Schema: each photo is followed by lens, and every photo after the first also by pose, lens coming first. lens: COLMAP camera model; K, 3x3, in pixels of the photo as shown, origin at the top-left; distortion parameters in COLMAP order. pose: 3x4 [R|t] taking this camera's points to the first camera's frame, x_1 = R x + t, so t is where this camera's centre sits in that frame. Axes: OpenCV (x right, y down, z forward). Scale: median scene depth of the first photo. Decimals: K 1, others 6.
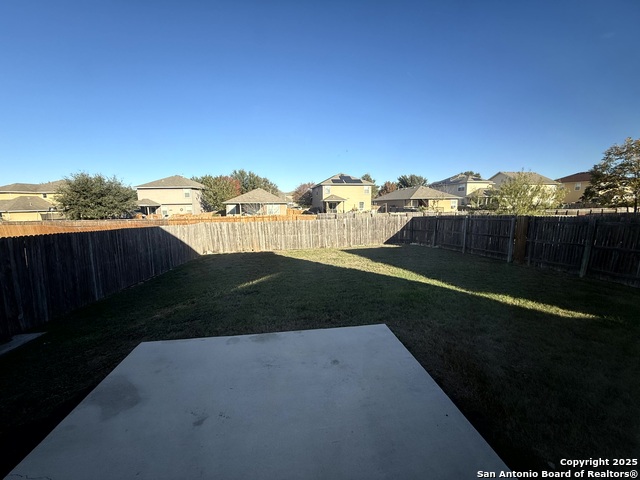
lens RADIAL K [[255.6, 0, 318.6], [0, 255.6, 238.1], [0, 0, 1]] dist [-0.002380, 0.000322]
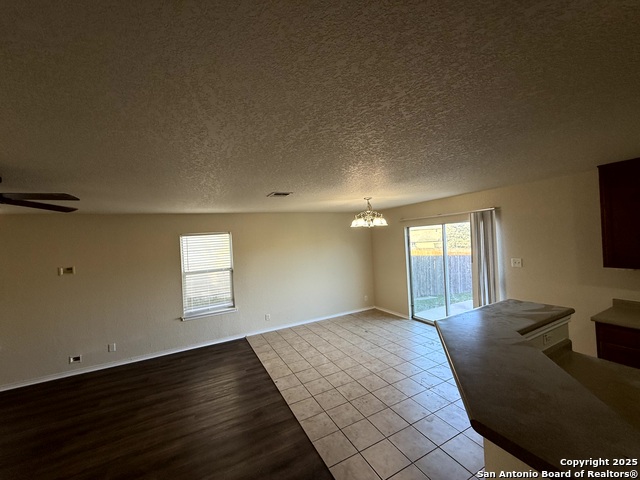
lens RADIAL K [[255.6, 0, 320.0], [0, 255.6, 239.1], [0, 0, 1]] dist [-0.002380, 0.000322]
pose [[0.326359, -0.012091, -0.945169, 0.156239], [-0.088722, 0.995112, -0.043365, 0.007993], [0.941073, 0.098010, 0.323691, -0.165691]]
